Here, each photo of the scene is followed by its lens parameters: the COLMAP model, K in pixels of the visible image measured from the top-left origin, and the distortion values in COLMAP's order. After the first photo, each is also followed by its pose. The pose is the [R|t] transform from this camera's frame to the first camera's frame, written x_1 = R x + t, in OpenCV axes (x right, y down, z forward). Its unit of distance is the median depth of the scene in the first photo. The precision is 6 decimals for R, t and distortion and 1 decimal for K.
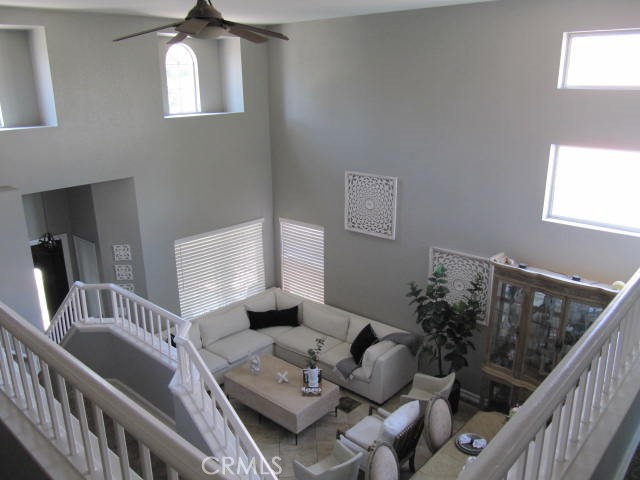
lens RADIAL K [[530.6, 0, 319.1], [0, 530.6, 240.1], [0, 0, 1]] dist [-0.062650, 0.036351]
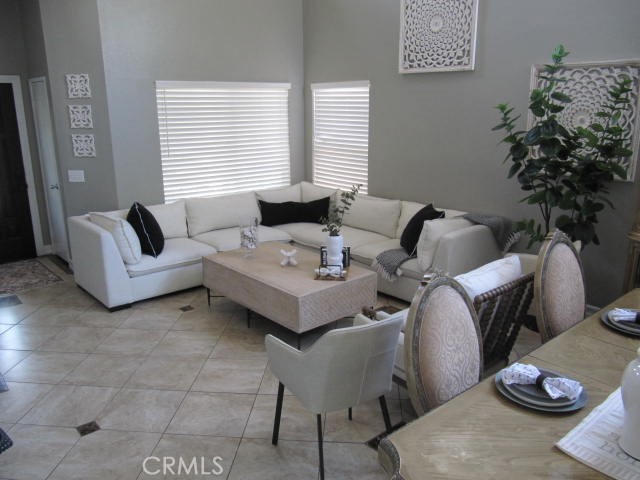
lens RADIAL K [[530.6, 0, 319.1], [0, 530.6, 239.0], [0, 0, 1]] dist [-0.062650, 0.036351]
pose [[0.991272, 0.035225, -0.127043, 0.043302], [-0.038934, 0.998881, -0.026836, 0.231773], [0.125956, 0.031548, 0.991534, 0.342929]]
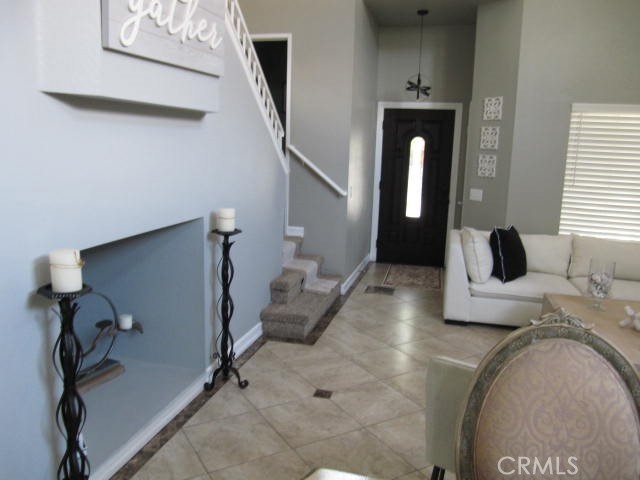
lens RADIAL K [[530.6, 0, 320.4], [0, 530.6, 242.7], [0, 0, 1]] dist [-0.062650, 0.036351]
pose [[0.461976, 0.182467, -0.867919, 0.180190], [-0.286875, 0.956742, 0.048443, 0.231250], [0.839214, 0.226605, 0.494337, 0.471892]]
